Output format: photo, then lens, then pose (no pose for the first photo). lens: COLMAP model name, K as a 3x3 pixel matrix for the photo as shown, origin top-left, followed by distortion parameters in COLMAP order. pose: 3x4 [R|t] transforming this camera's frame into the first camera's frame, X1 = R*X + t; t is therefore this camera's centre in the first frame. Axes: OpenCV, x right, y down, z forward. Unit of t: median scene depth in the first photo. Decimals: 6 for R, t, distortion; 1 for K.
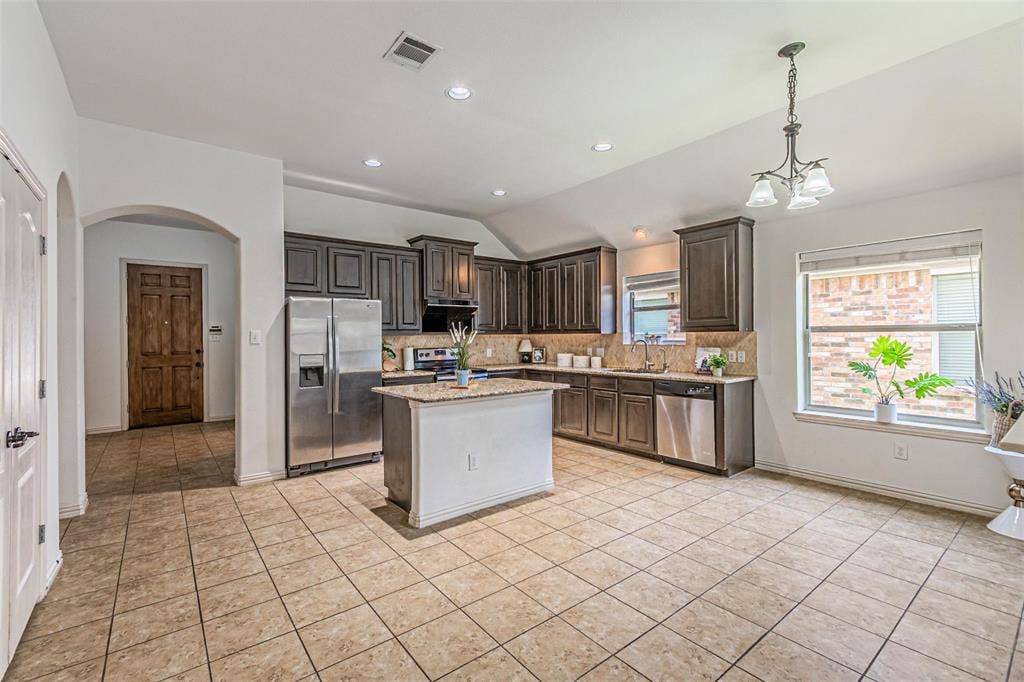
lens RADIAL K [[447.2, 0, 506.8], [0, 447.2, 337.1], [0, 0, 1]] dist [0.009400, -0.000502]
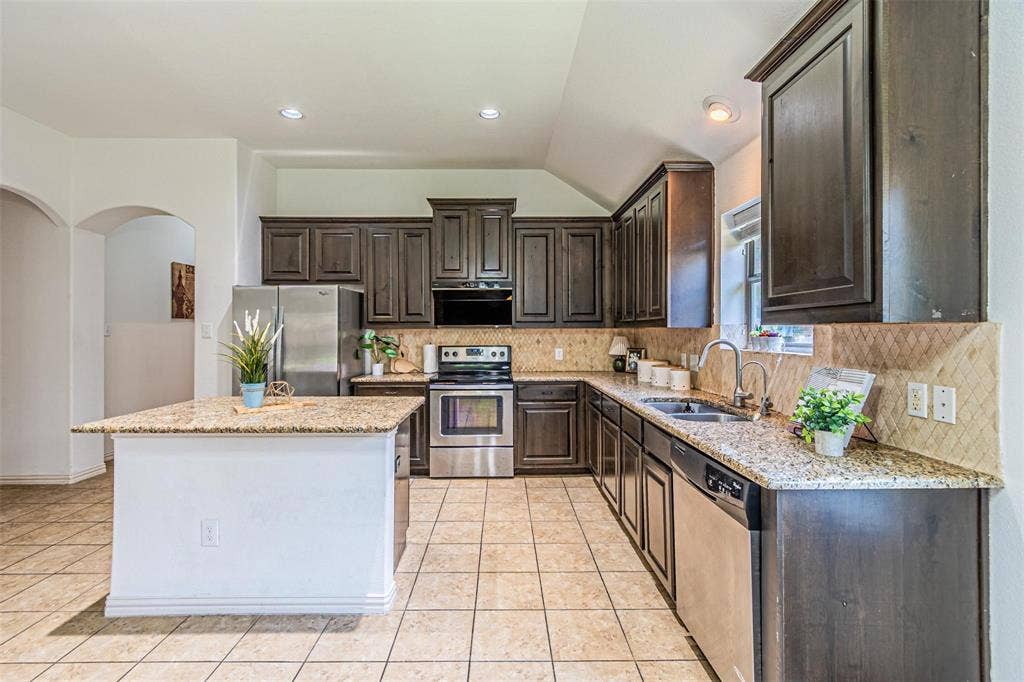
lens RADIAL K [[447.2, 0, 514.9], [0, 447.2, 330.0], [0, 0, 1]] dist [0.009400, -0.000502]
pose [[0.789275, 0.006541, -0.614006, 0.443743], [-0.006895, 0.999975, 0.001788, -0.005264], [0.614002, 0.002822, 0.789300, 0.530875]]
